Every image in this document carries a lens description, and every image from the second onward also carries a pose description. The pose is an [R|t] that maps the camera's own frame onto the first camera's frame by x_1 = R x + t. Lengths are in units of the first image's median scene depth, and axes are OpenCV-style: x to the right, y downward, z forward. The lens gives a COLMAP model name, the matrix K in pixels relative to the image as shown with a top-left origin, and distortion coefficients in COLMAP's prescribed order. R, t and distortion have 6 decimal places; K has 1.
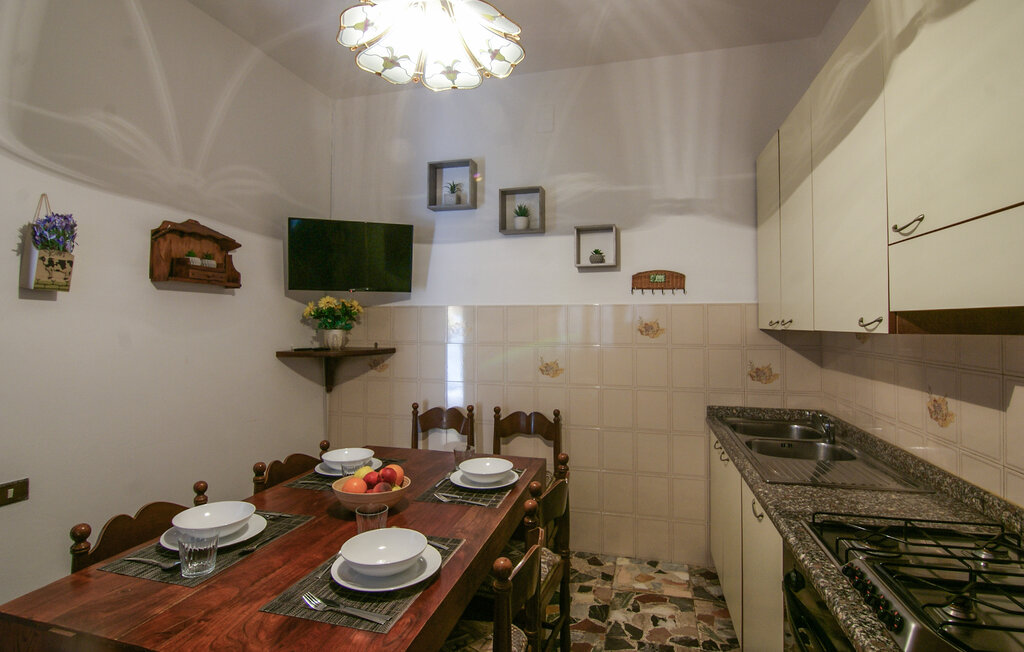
lens RADIAL K [[498.2, 0, 513.7], [0, 498.2, 314.3], [0, 0, 1]] dist [-0.002165, -0.000659]
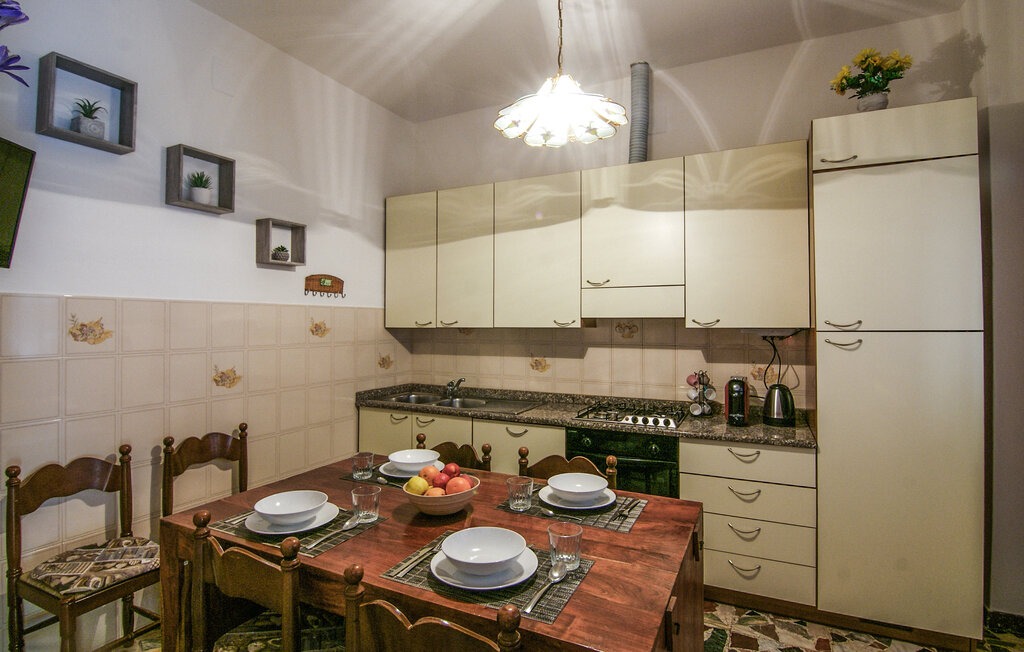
lens RADIAL K [[509.4, 0, 512.0], [0, 509.4, 326.0], [0, 0, 1]] dist [0.000212, -0.000067]
pose [[0.210162, -0.006980, 0.977642, -0.711335], [-0.014908, 0.999835, 0.010344, 0.005406], [-0.977553, -0.016749, 0.210023, 0.371513]]
